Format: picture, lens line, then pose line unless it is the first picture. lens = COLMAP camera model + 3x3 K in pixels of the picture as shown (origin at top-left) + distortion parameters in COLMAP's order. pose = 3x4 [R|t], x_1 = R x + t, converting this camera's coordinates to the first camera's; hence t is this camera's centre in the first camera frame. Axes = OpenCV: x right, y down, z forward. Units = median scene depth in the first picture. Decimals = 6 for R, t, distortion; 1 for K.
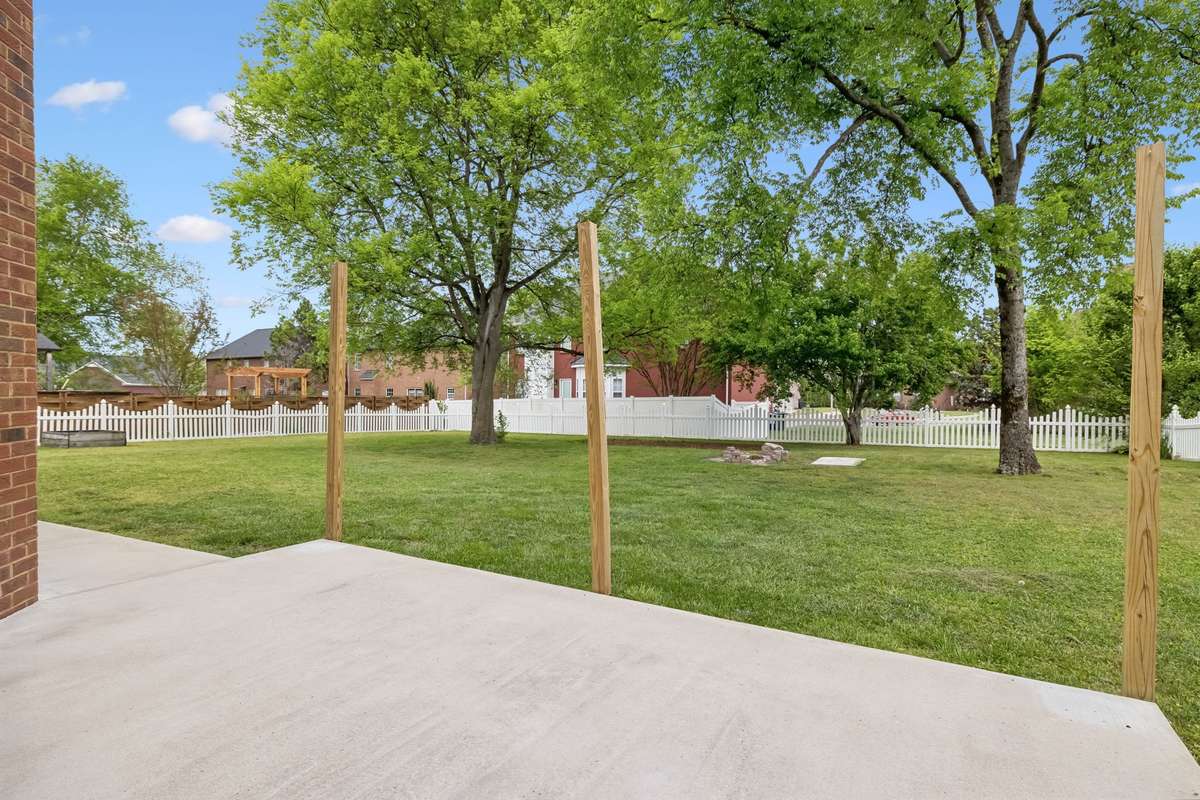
lens RADIAL K [[594.6, 0, 603.3], [0, 594.6, 415.0], [0, 0, 1]] dist [0.001398, 0.000071]
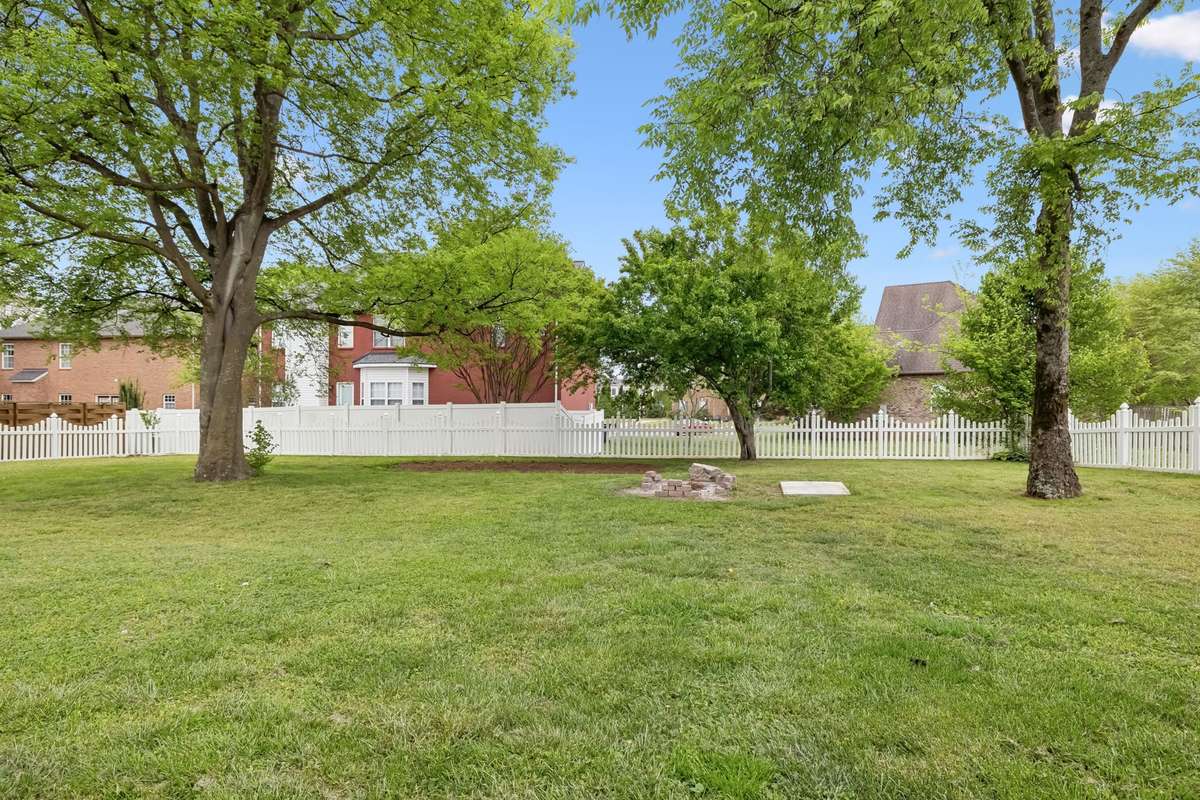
lens RADIAL K [[594.6, 0, 603.3], [0, 594.6, 415.0], [0, 0, 1]] dist [0.001398, 0.000071]
pose [[0.931160, -0.006337, 0.364556, -0.062908], [0.013719, 0.999750, -0.017665, 0.000749], [-0.364353, 0.021450, 0.931014, 0.301943]]
